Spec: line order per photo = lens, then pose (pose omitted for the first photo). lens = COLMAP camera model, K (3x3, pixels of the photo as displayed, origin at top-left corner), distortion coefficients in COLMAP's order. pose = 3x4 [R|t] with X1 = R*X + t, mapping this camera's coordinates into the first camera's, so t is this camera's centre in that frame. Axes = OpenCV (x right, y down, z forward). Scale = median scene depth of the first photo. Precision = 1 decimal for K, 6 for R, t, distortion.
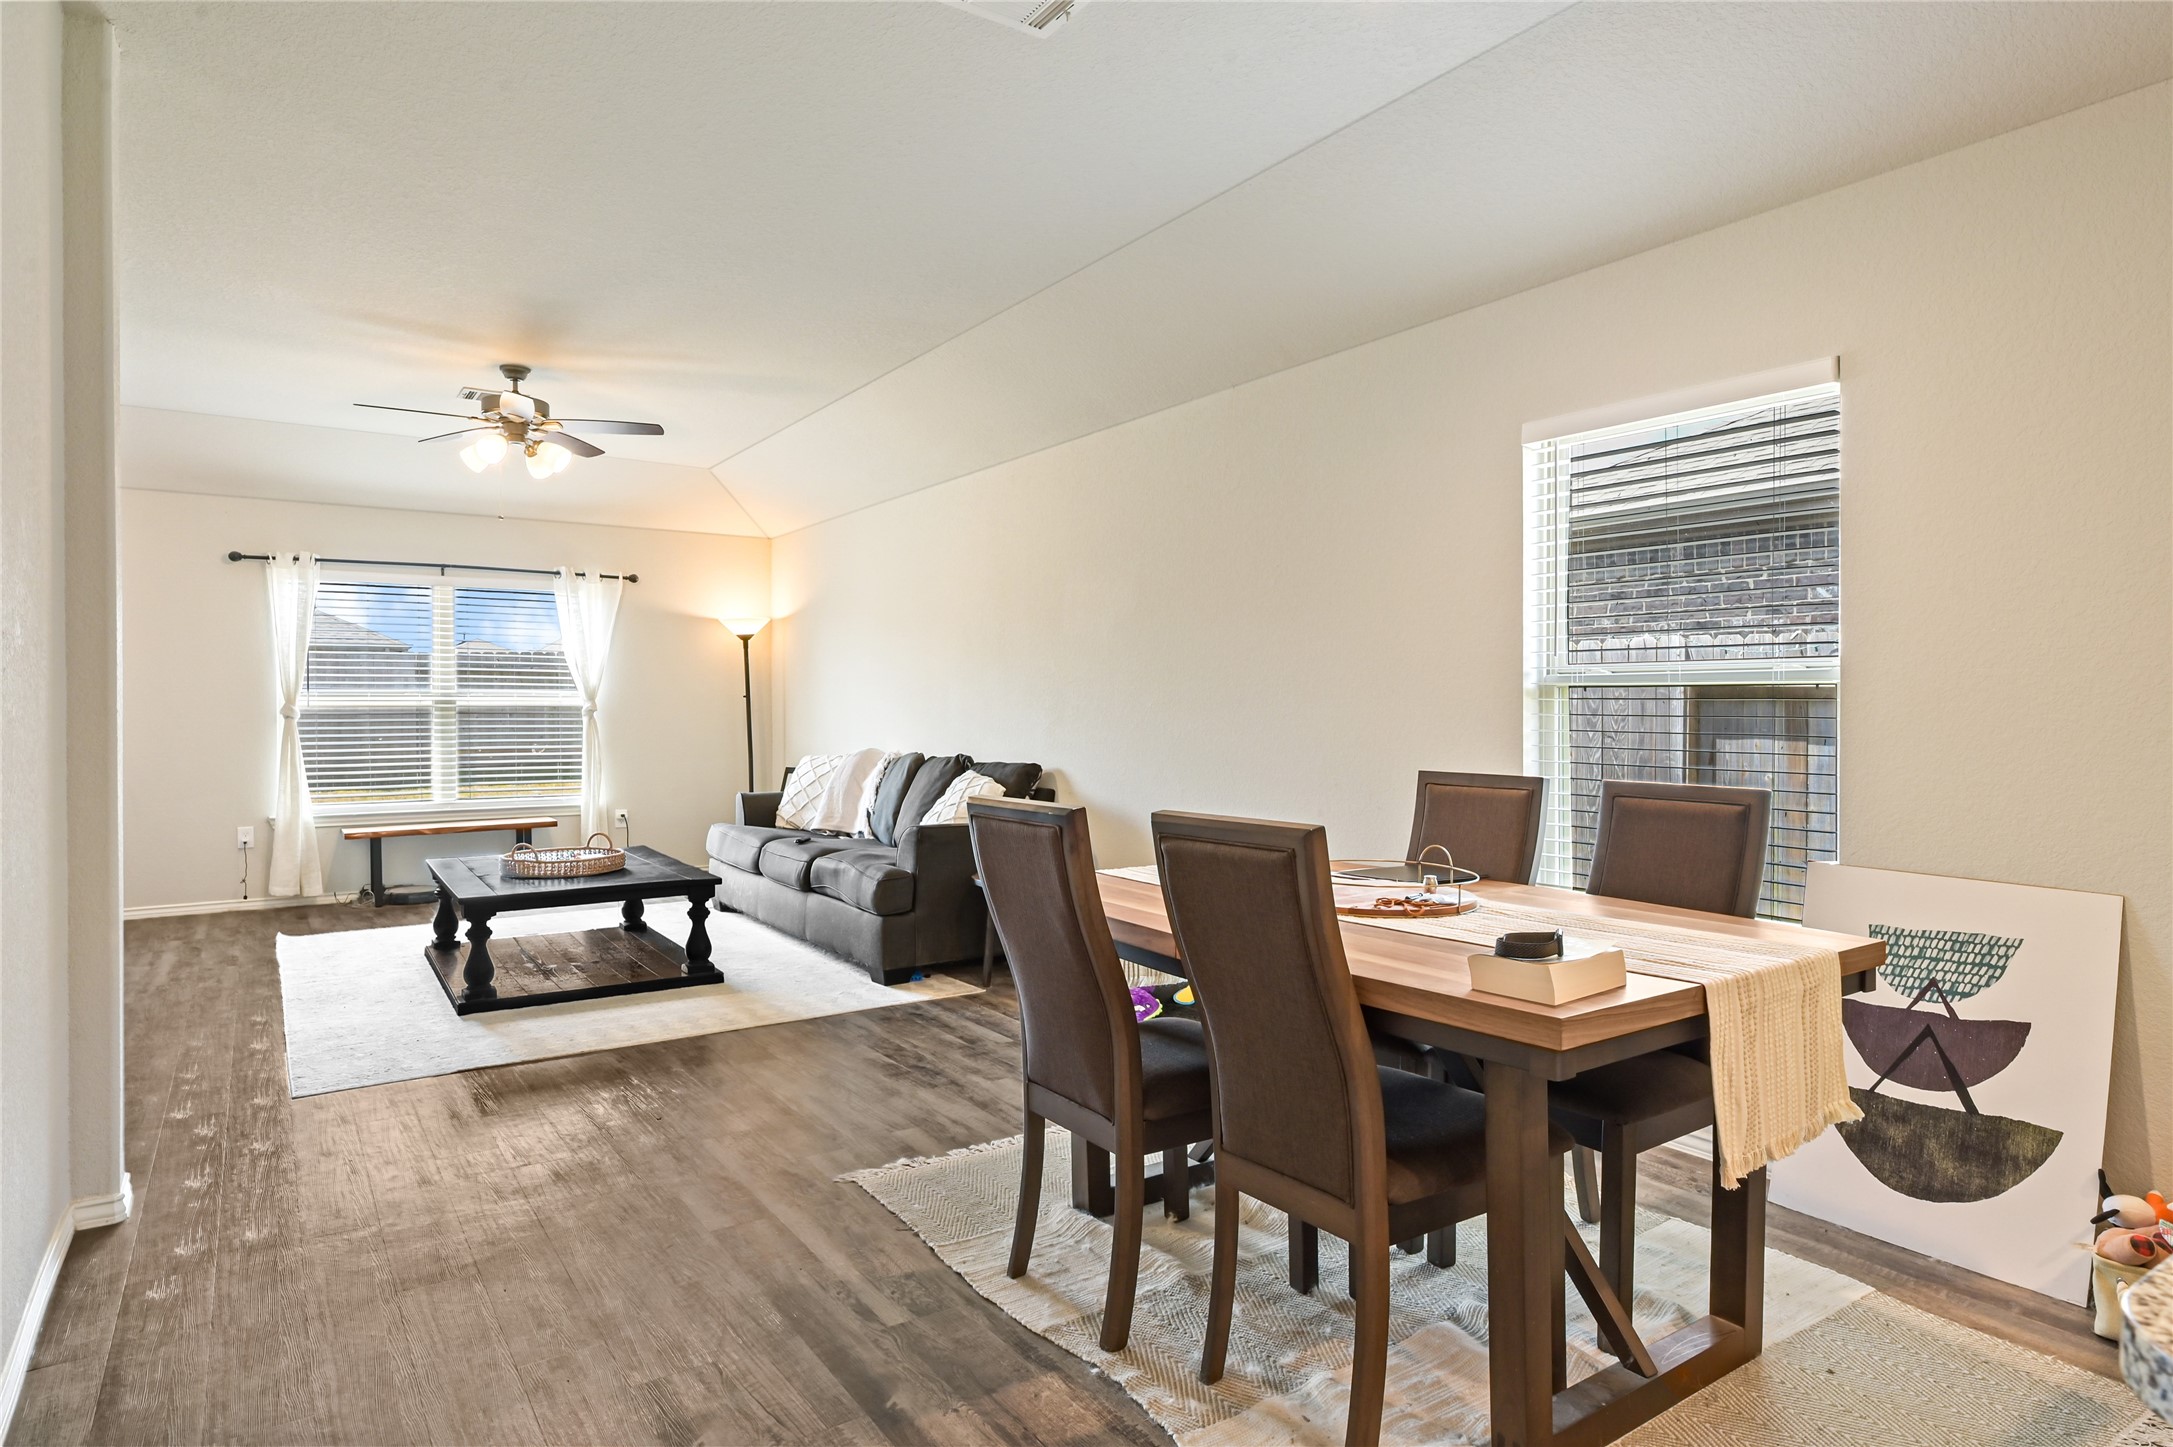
lens RADIAL K [[1210.2, 0, 1090.1], [0, 1210.2, 716.1], [0, 0, 1]] dist [-0.003868, -0.001044]
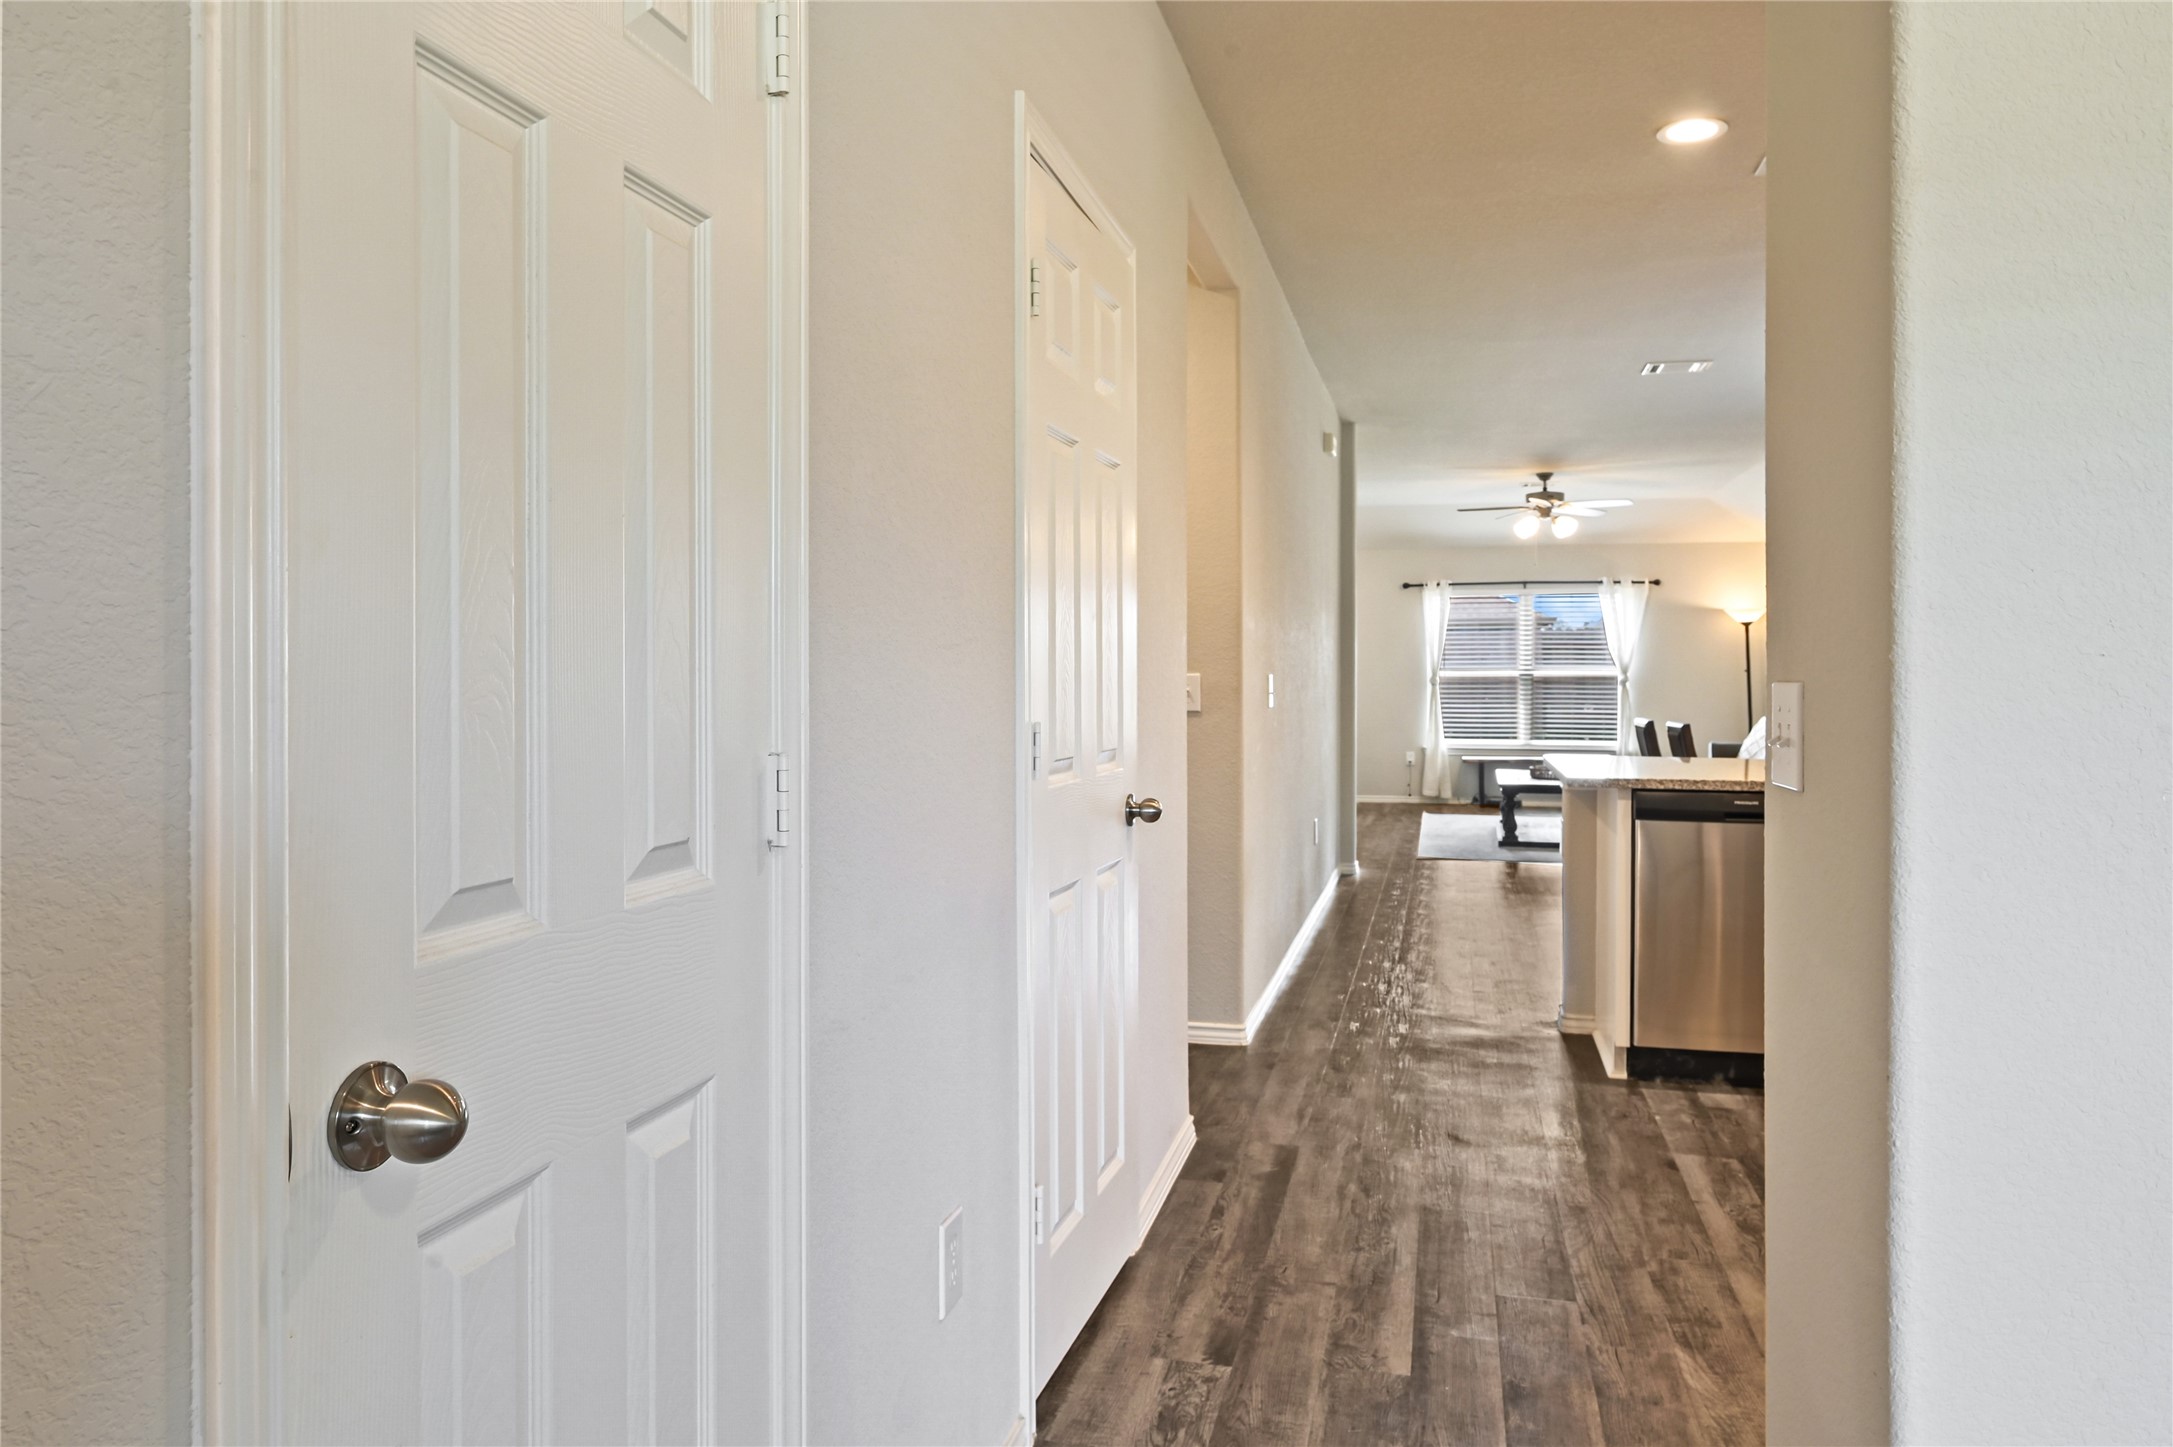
lens RADIAL K [[1471.5, 0, 1087.3], [0, 1471.5, 710.9], [0, 0, 1]] dist [-0.000799, -0.003340]
pose [[0.663923, 0.018998, -0.747559, 0.492575], [-0.004699, 0.999763, 0.021234, -0.003223], [0.747786, -0.010585, 0.663856, -0.640720]]
